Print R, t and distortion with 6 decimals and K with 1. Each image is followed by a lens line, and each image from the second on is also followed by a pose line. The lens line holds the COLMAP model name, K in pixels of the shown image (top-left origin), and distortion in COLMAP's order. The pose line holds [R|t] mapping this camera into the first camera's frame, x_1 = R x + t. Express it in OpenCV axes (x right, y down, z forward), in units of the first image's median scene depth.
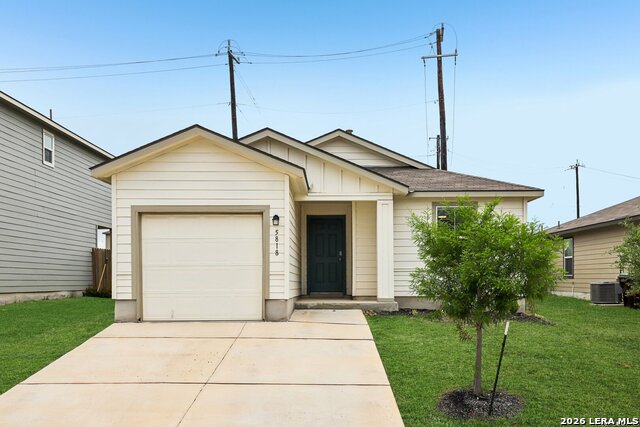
lens RADIAL K [[606.6, 0, 320.0], [0, 606.6, 213.5], [0, 0, 1]] dist [0.047698, -0.002564]
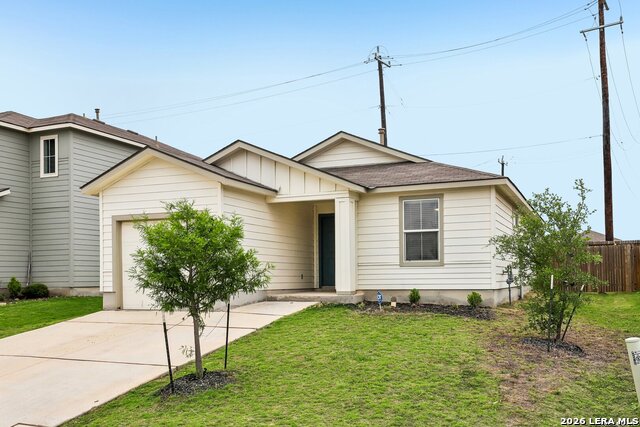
lens RADIAL K [[589.9, 0, 320.0], [0, 589.9, 213.5], [0, 0, 1]] dist [0.038031, -0.002689]
pose [[0.924355, -0.047327, -0.378587, 0.454682], [0.049802, 0.998754, -0.003255, 0.006237], [0.378269, -0.015845, 0.925560, 0.041986]]
